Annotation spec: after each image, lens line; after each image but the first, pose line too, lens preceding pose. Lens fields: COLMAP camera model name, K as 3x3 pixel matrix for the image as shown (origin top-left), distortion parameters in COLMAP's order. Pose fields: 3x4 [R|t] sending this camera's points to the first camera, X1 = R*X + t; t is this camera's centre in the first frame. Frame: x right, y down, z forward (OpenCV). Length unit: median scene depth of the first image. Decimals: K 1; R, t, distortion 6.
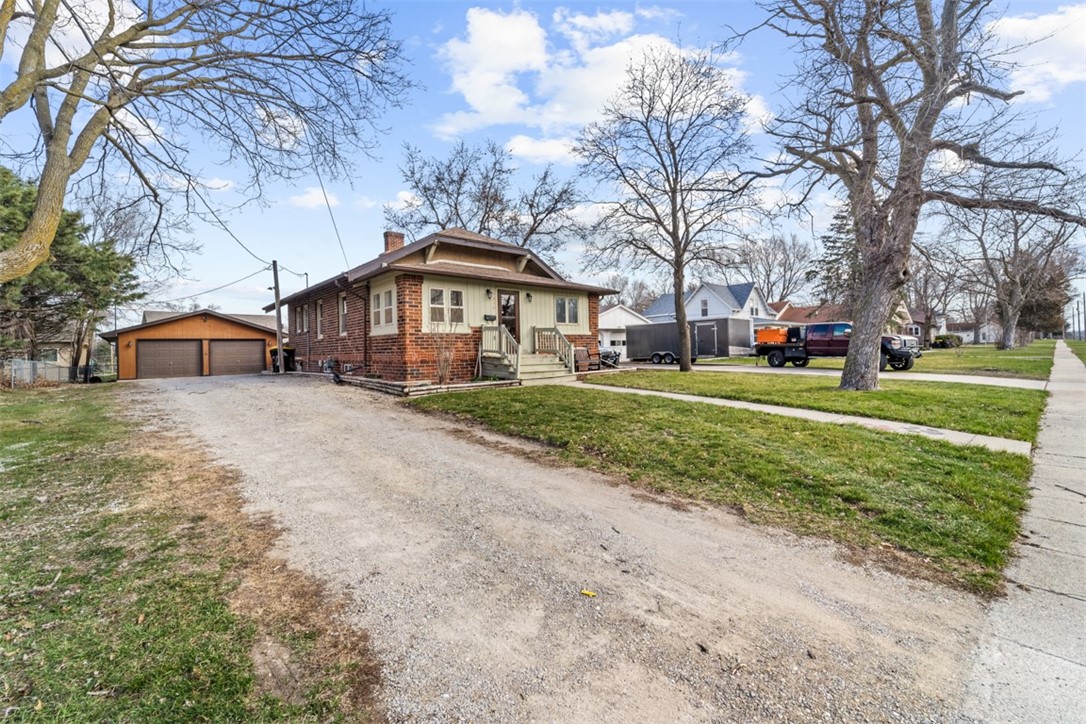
lens RADIAL K [[441.7, 0, 534.8], [0, 441.7, 352.7], [0, 0, 1]] dist [-0.000595, -0.000090]
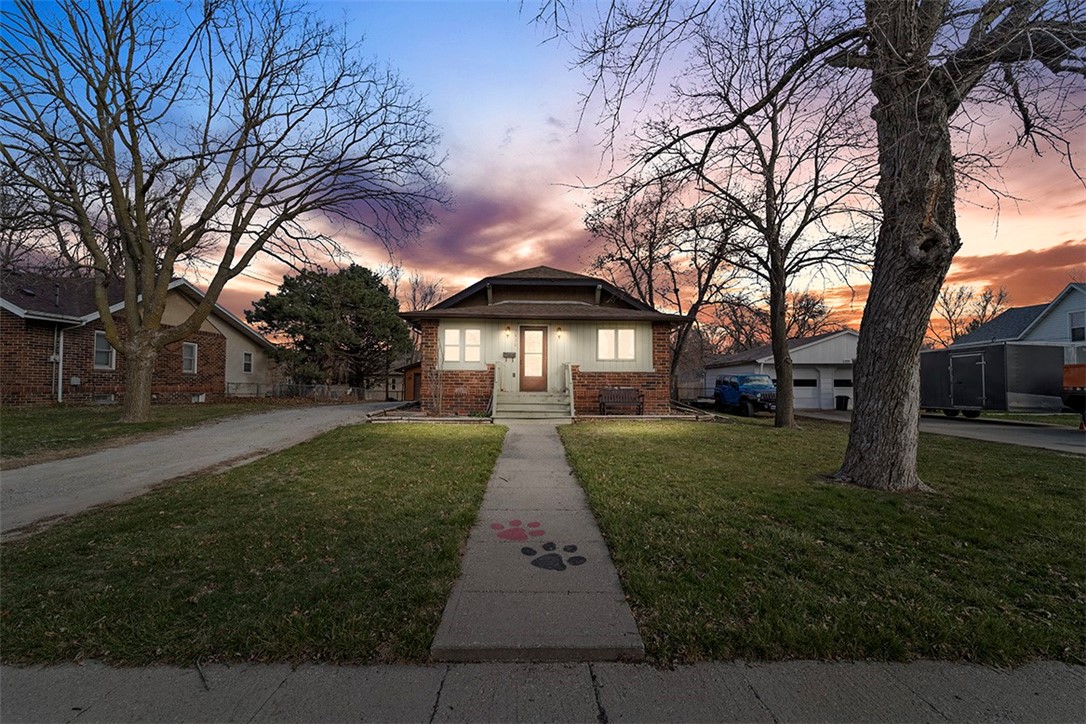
lens RADIAL K [[441.7, 0, 541.2], [0, 441.7, 369.6], [0, 0, 1]] dist [-0.000595, -0.000090]
pose [[0.759961, 0.001182, -0.649967, 0.610193], [-0.028356, 0.999107, -0.031337, -0.016257], [0.649350, 0.042245, 0.759316, 0.283909]]
